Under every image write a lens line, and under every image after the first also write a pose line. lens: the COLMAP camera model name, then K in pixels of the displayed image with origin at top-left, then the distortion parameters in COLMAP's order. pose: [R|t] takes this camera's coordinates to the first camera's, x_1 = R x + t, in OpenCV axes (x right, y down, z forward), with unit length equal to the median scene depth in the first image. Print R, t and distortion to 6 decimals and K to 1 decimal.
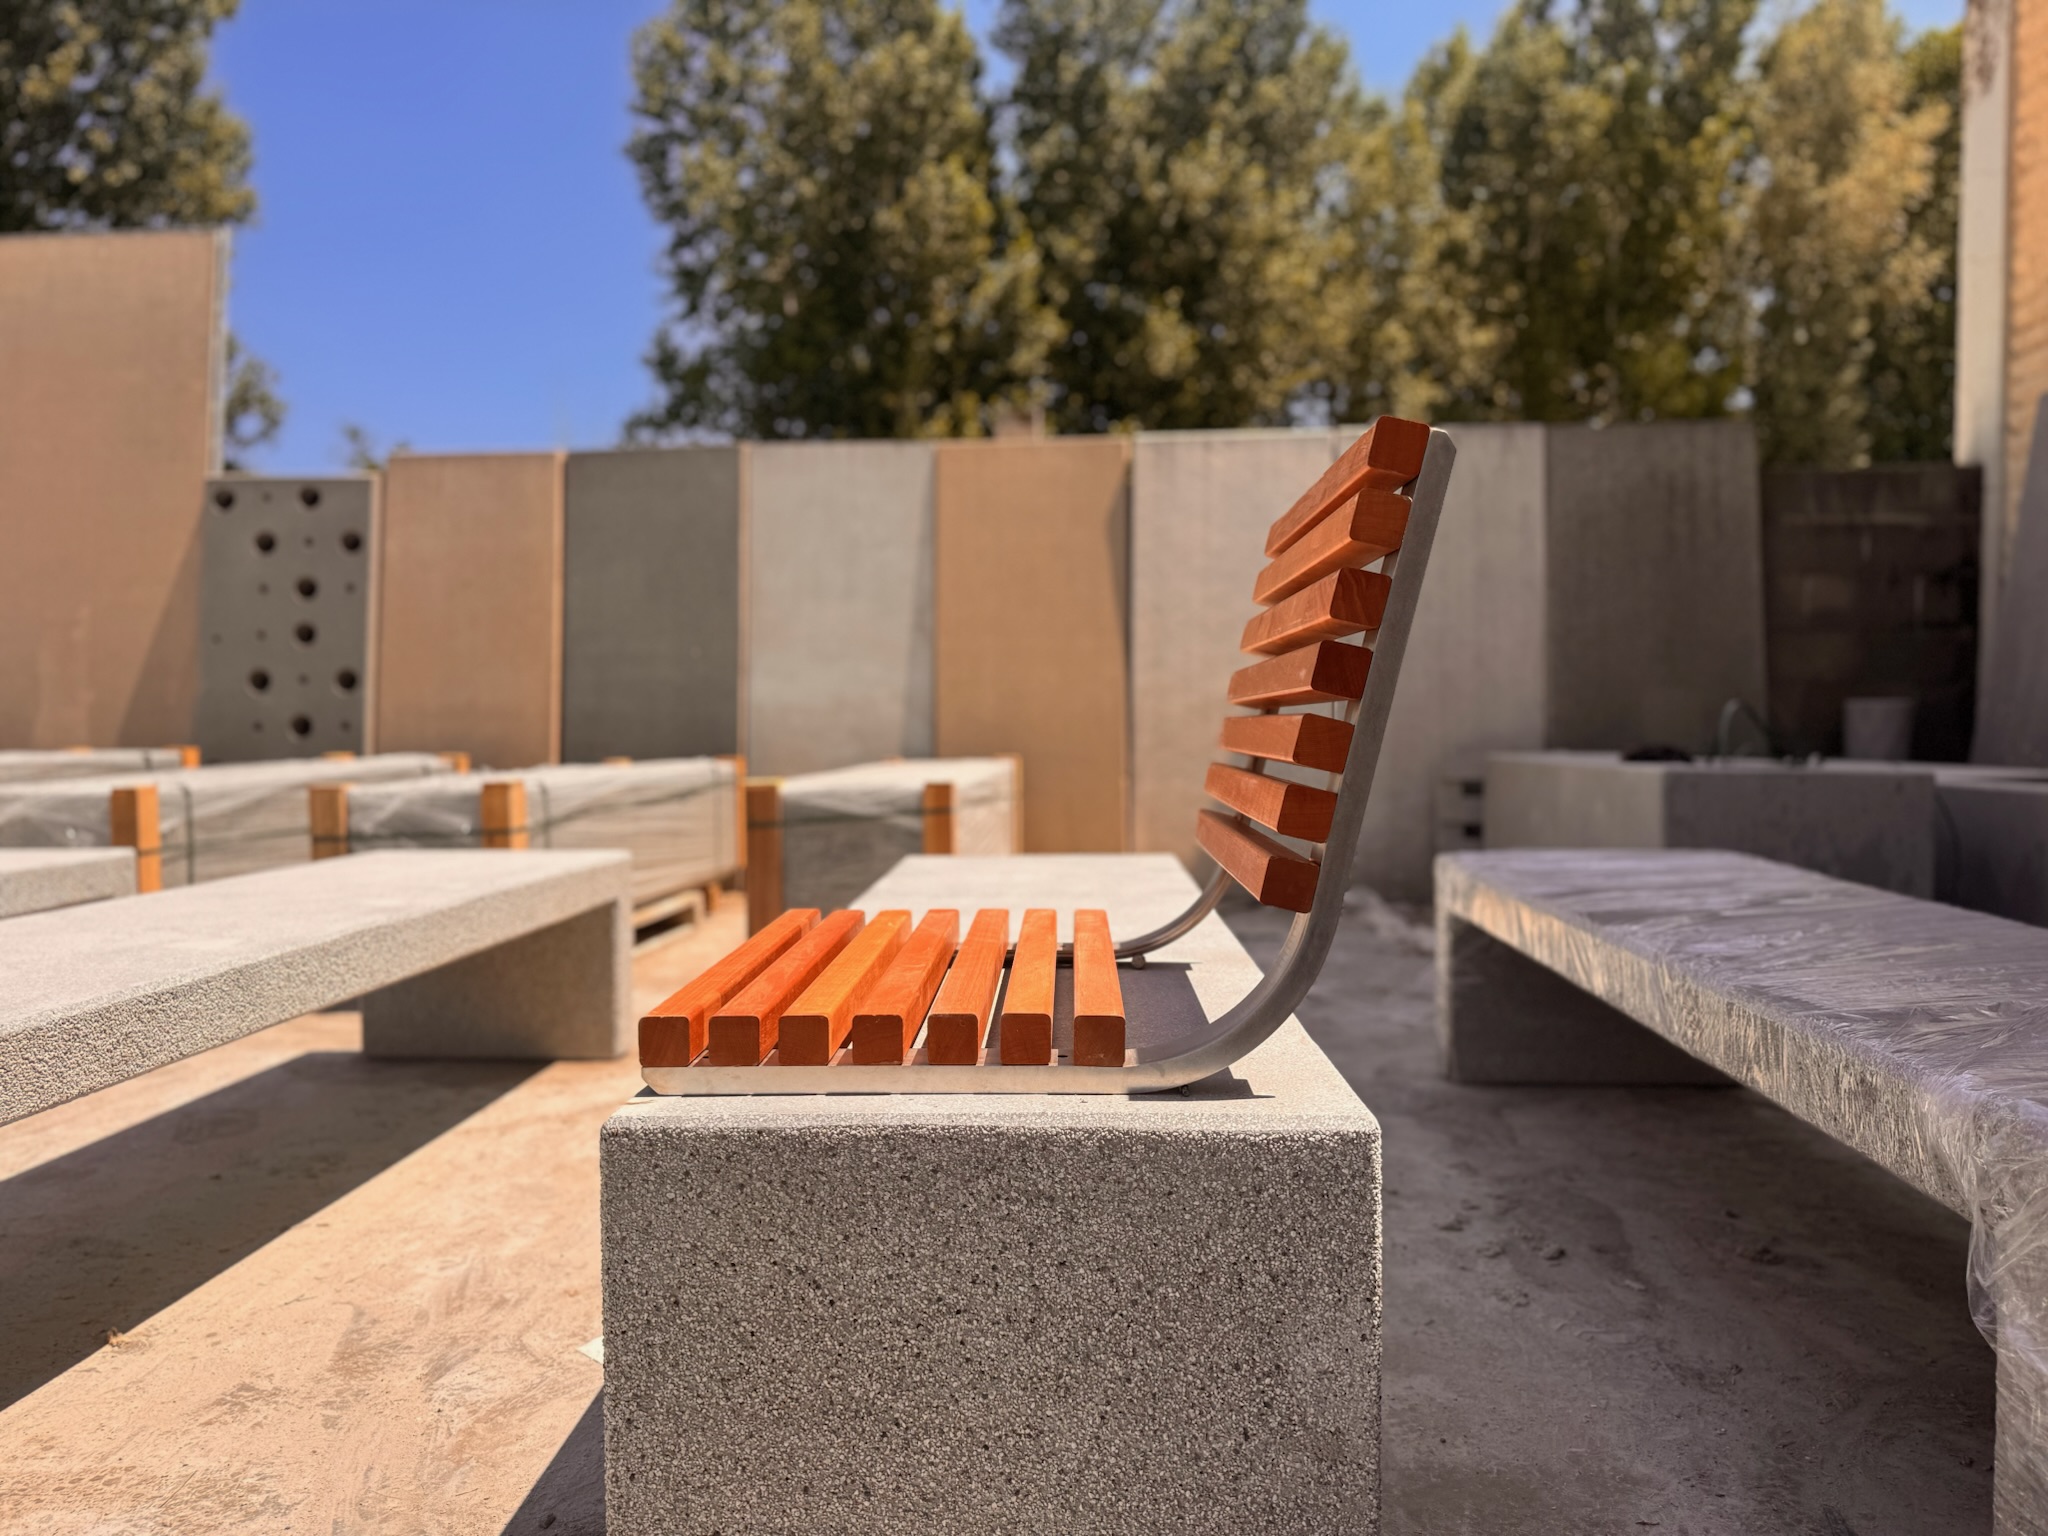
lens RADIAL K [[1454.7, 0, 1028.3], [0, 1454.7, 739.2], [0, 0, 1]] dist [0.082683, -0.077795]
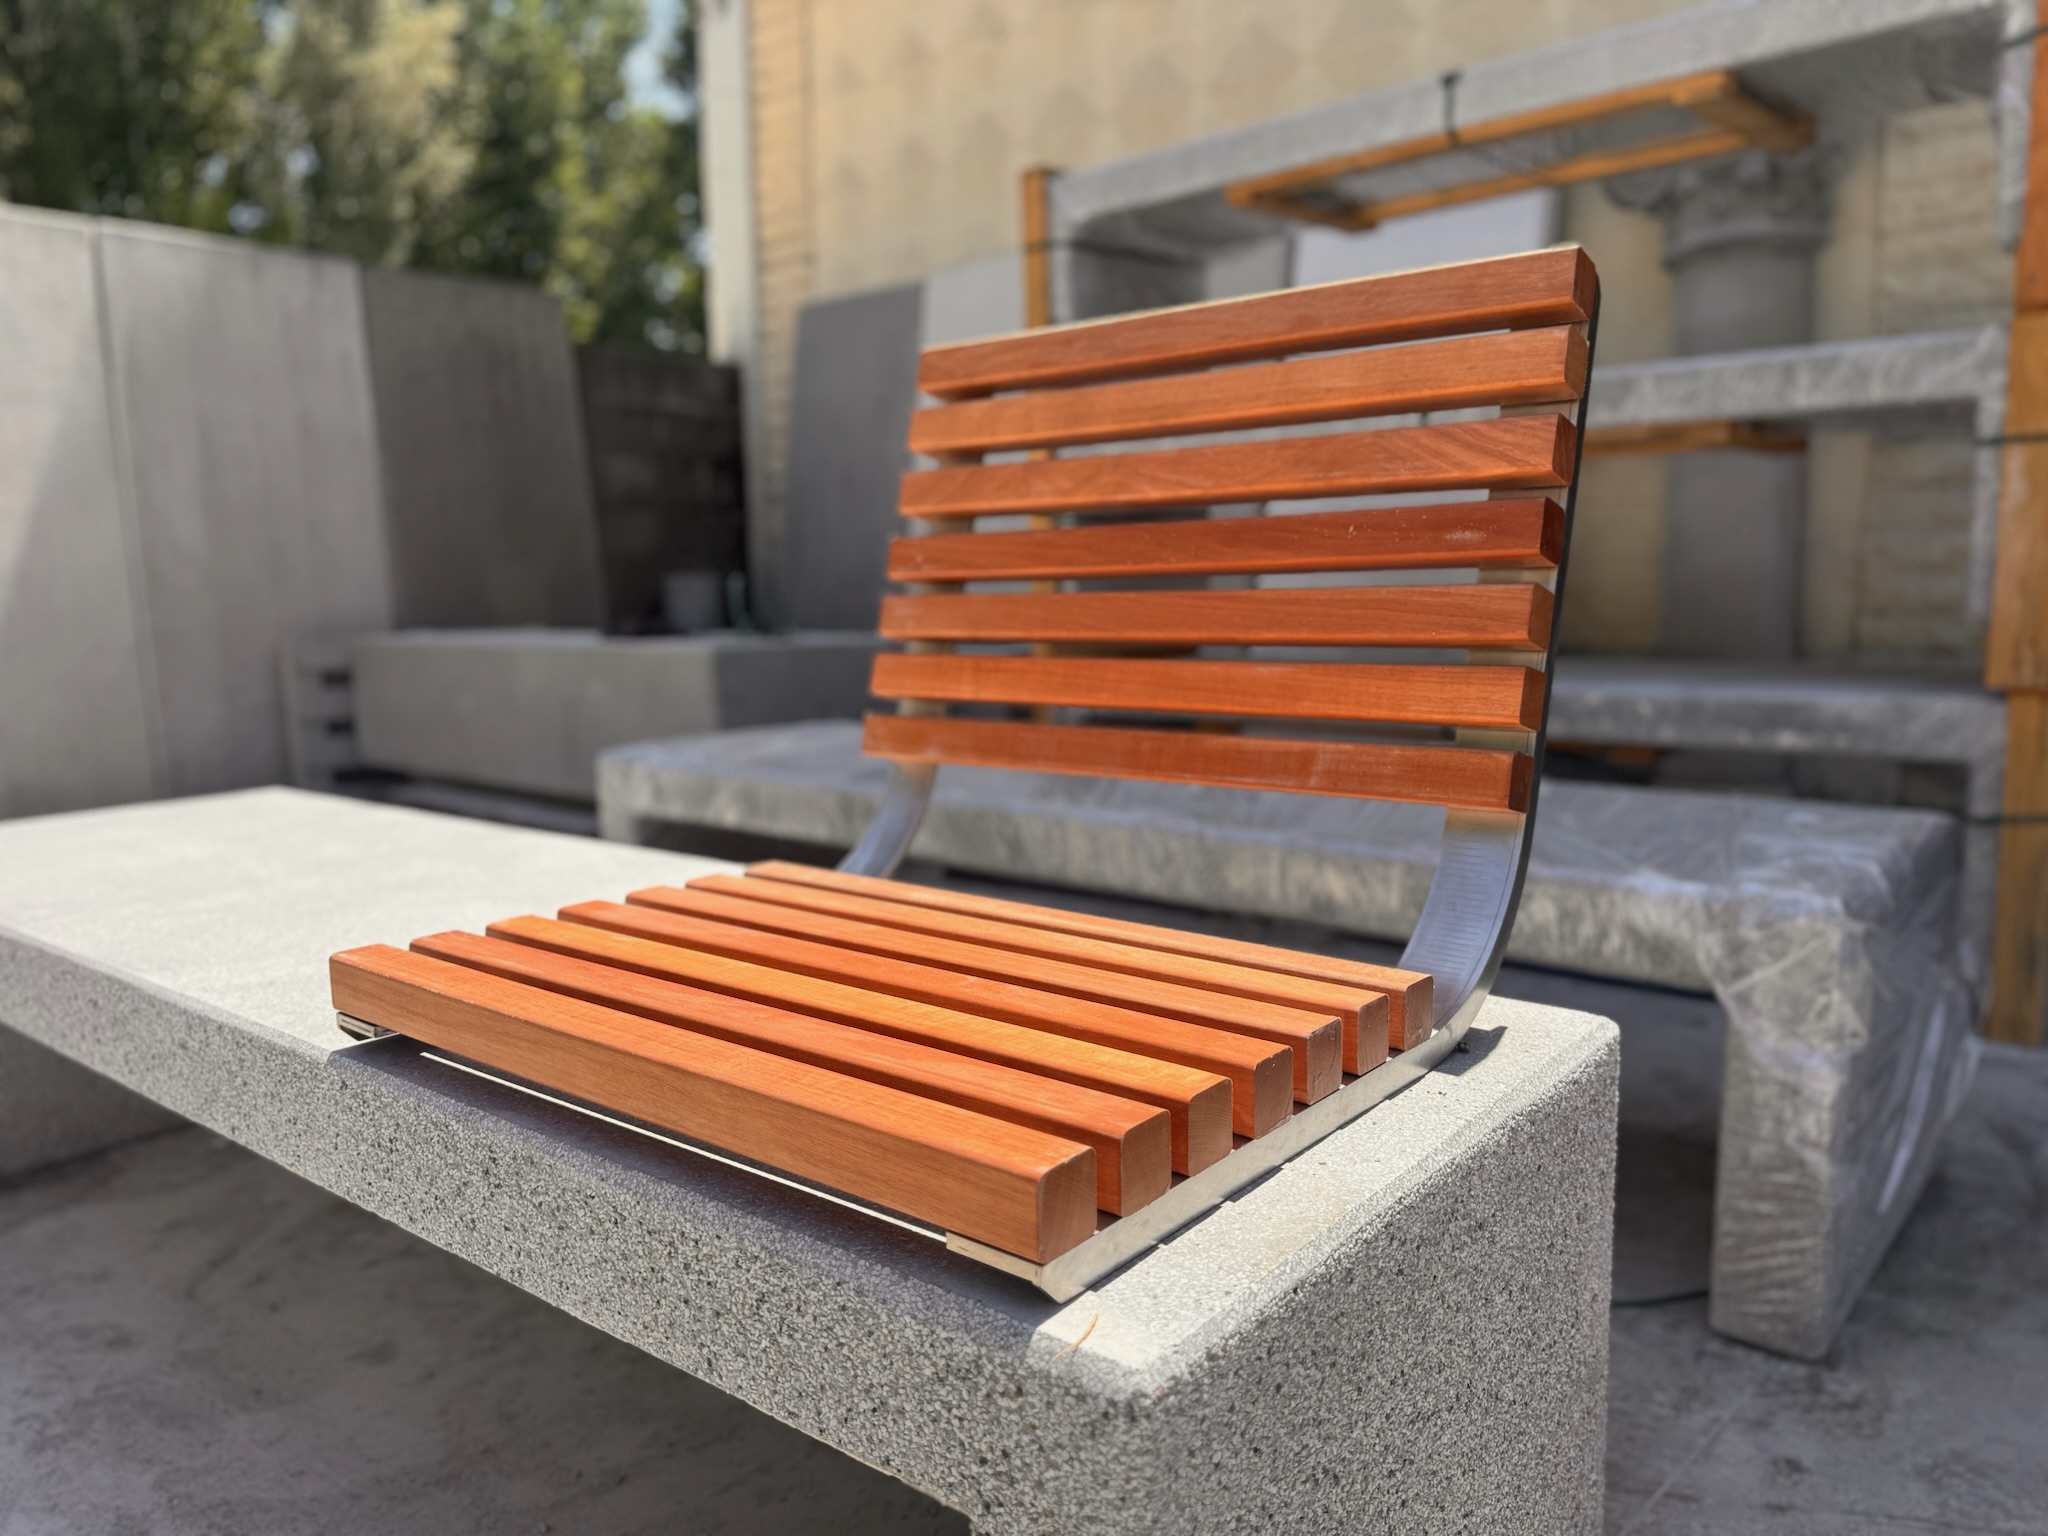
lens RADIAL K [[1463.3, 0, 1044.4], [0, 1463.3, 768.2], [0, 0, 1]] dist [0.027496, -0.035508]
pose [[0.601847, -0.105537, 0.791608, -0.132745], [0.023287, 0.993127, 0.114699, -0.003035], [-0.798272, -0.050597, 0.600168, 0.138922]]
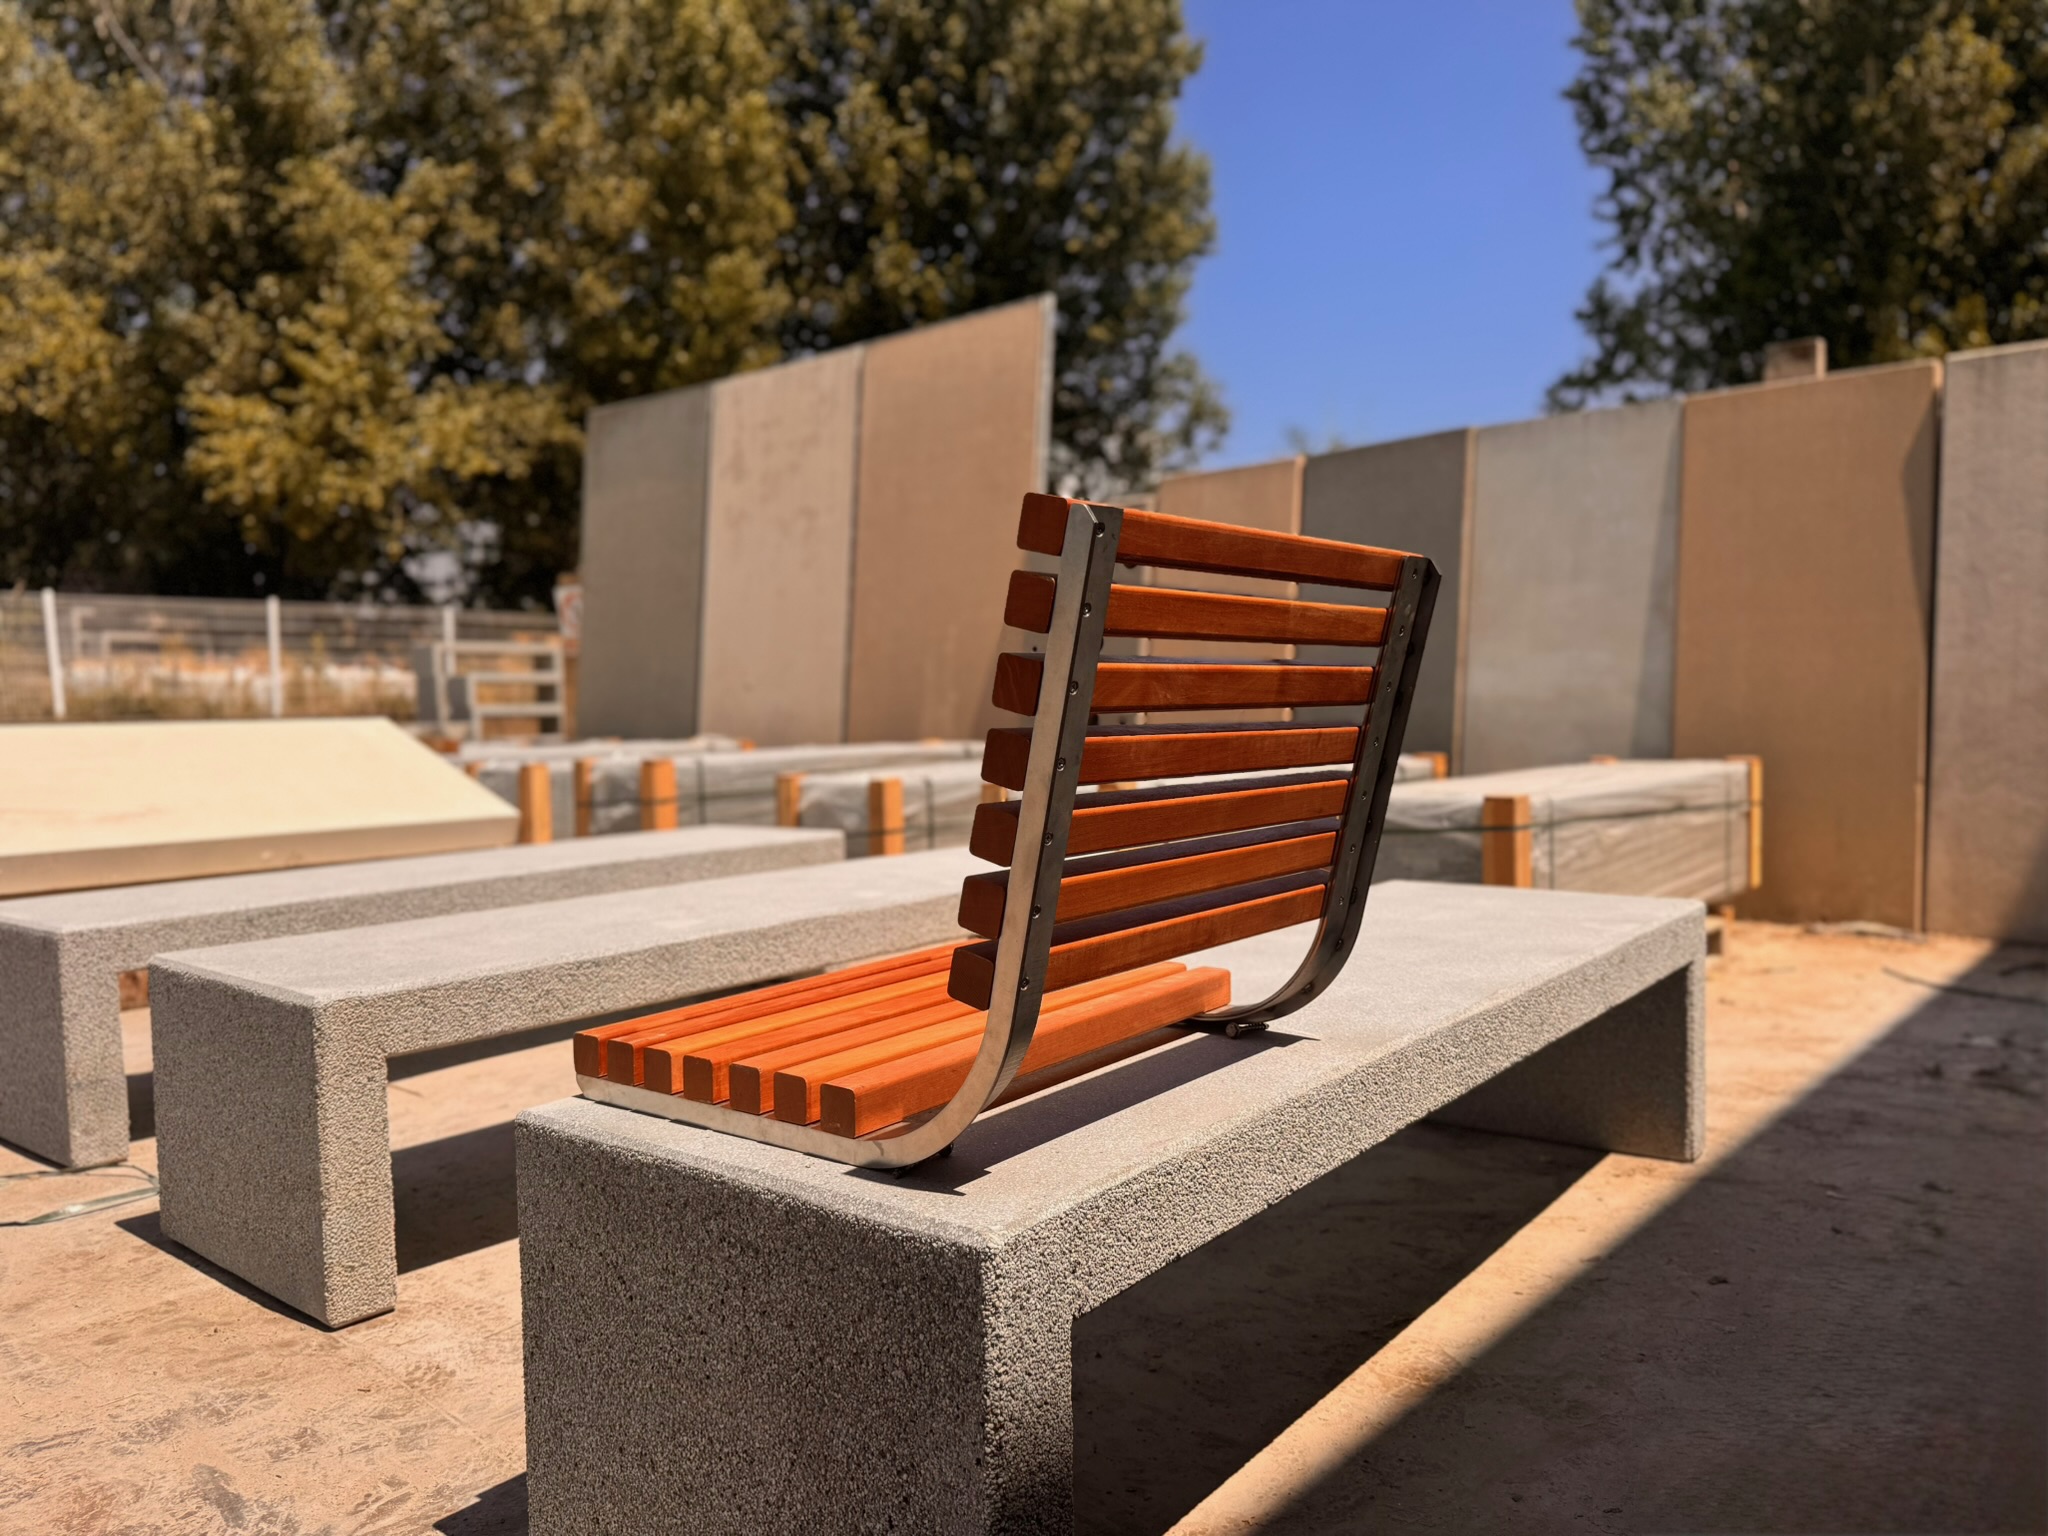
lens RADIAL K [[1451.6, 0, 1025.6], [0, 1451.6, 754.3], [0, 0, 1]] dist [0.171516, -0.285427]
pose [[0.802755, 0.012995, -0.596167, 0.155635], [0.004819, 0.999589, 0.028277, -0.015634], [0.596290, -0.025573, 0.802362, 0.047716]]
